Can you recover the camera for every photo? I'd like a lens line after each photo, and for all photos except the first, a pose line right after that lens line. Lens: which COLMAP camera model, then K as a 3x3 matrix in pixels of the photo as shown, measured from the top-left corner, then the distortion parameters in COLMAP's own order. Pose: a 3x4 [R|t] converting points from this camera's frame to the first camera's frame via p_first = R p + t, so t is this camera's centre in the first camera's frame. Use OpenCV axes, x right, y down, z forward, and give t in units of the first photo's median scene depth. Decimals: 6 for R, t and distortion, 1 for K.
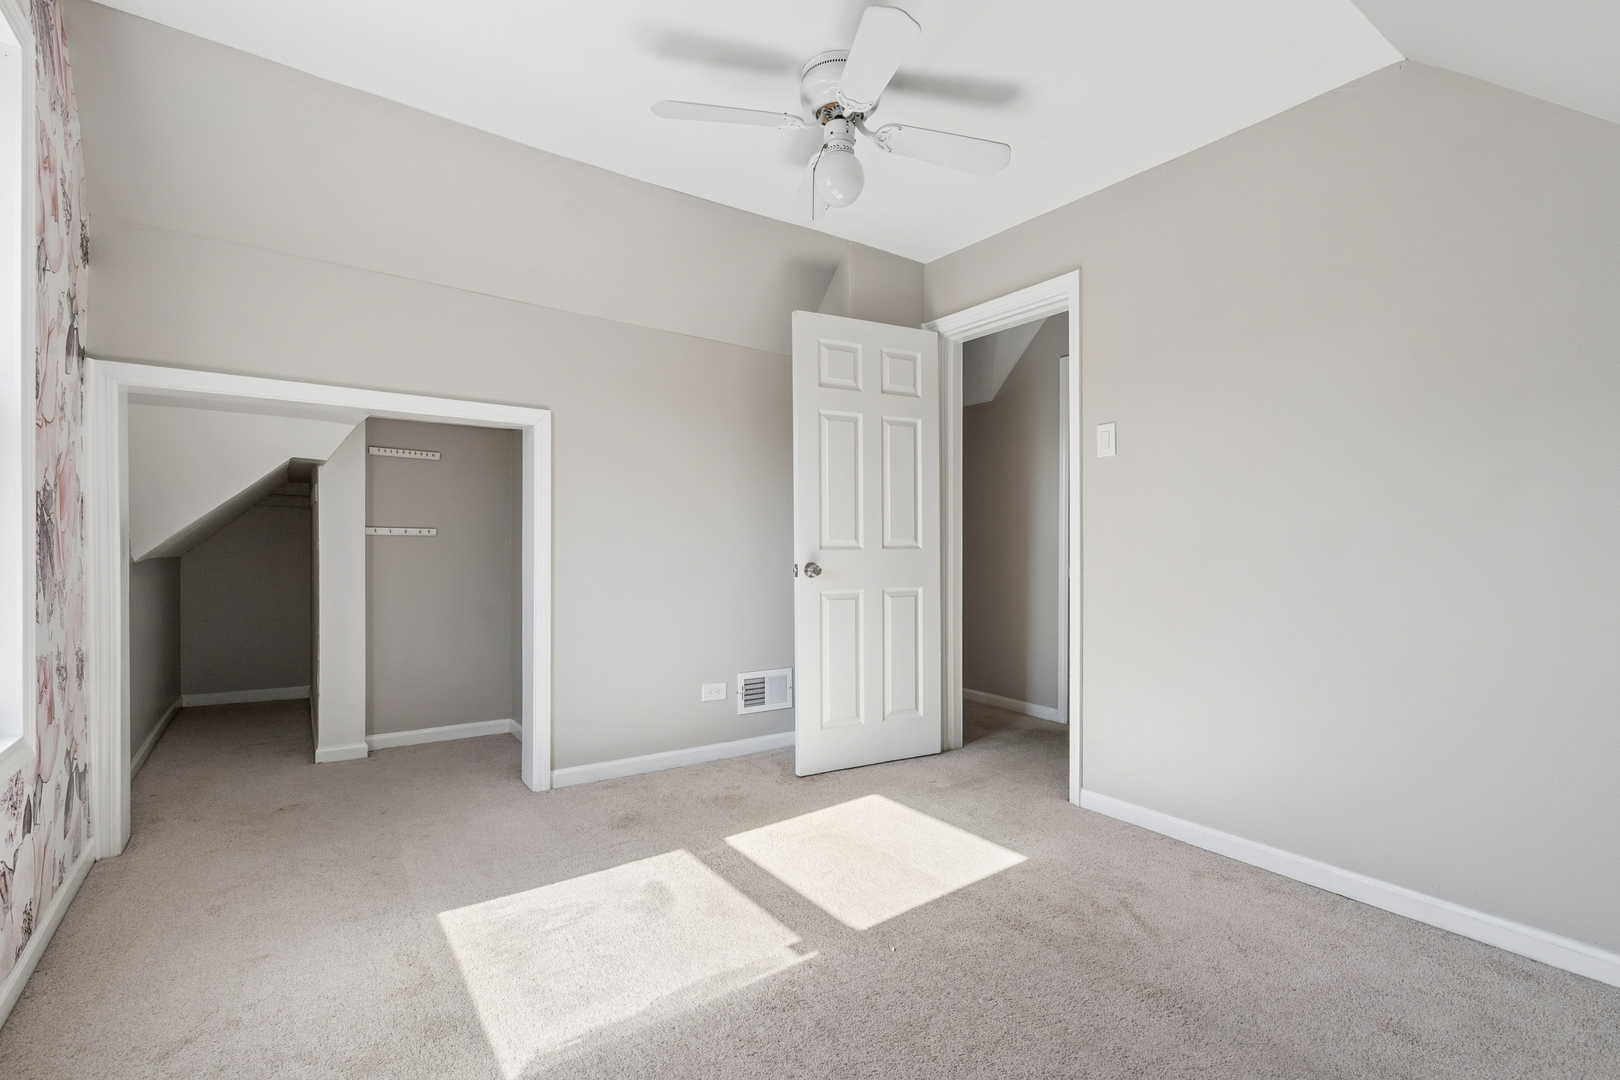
lens RADIAL K [[730.0, 0, 807.5], [0, 730.0, 544.0], [0, 0, 1]] dist [0.001746, -0.000221]
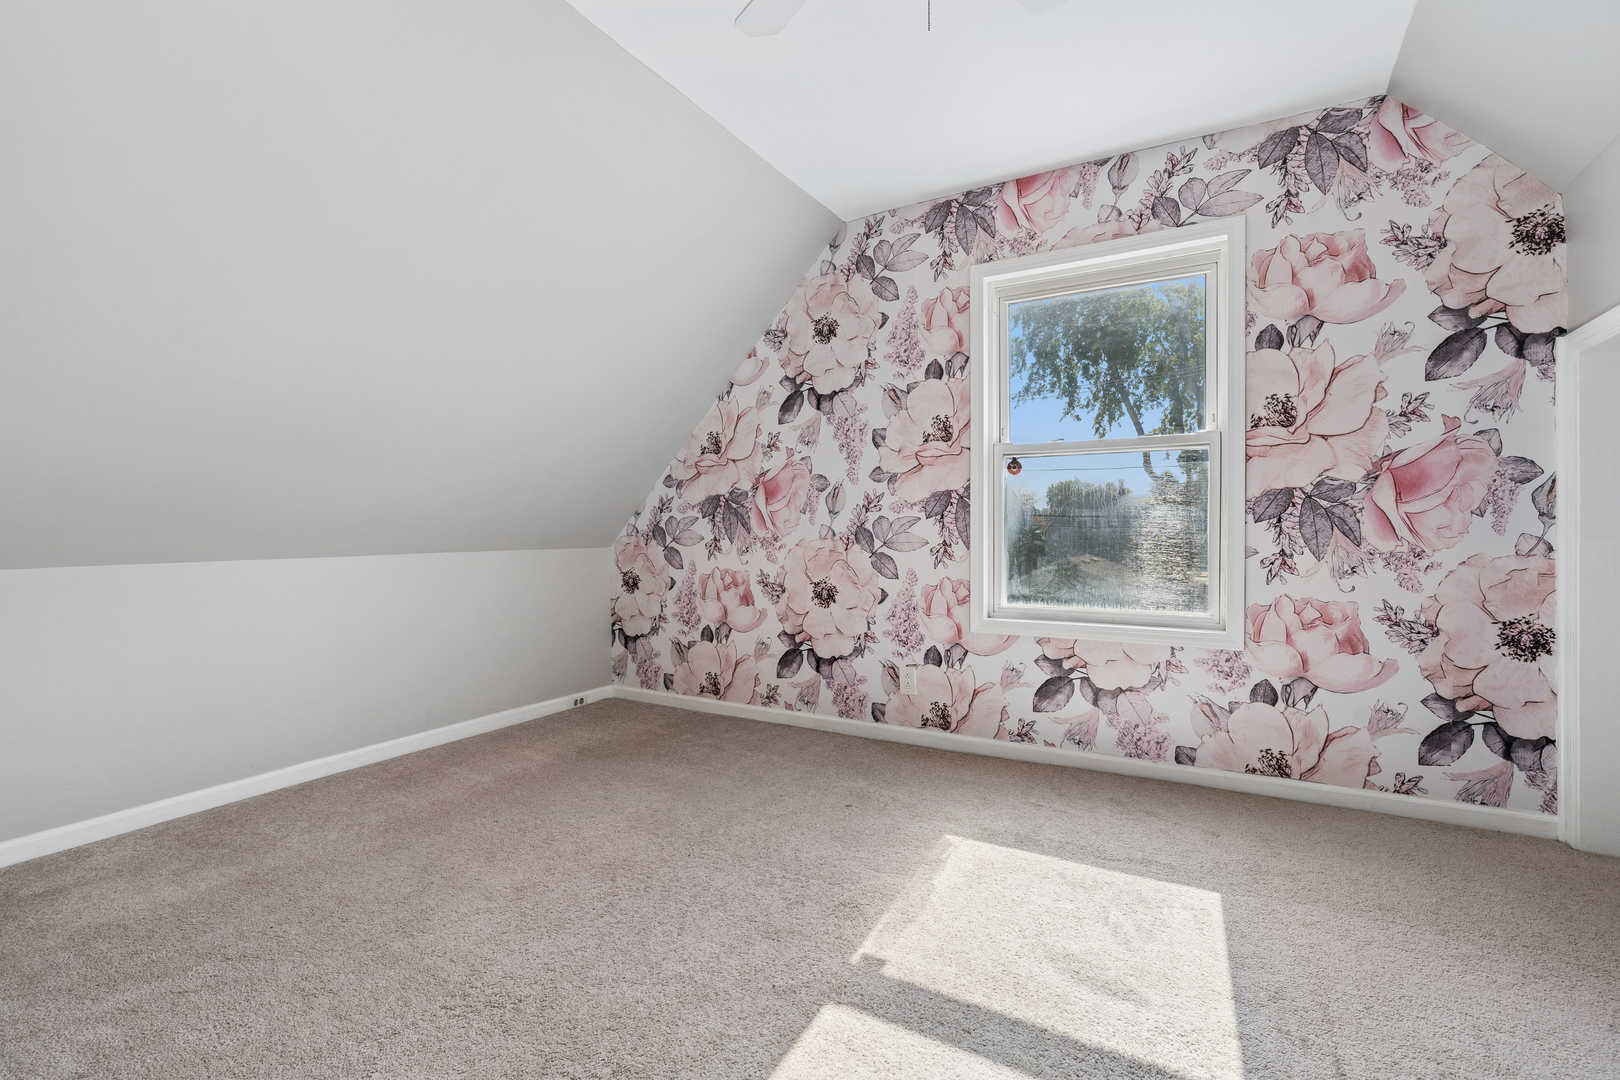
lens RADIAL K [[730.0, 0, 810.7], [0, 730.0, 535.8], [0, 0, 1]] dist [0.001746, -0.000221]
pose [[-0.908185, 0.006352, -0.418520, 0.435817], [0.003020, 0.999958, 0.008623, 0.013098], [0.418558, 0.006567, -0.908167, 1.782618]]
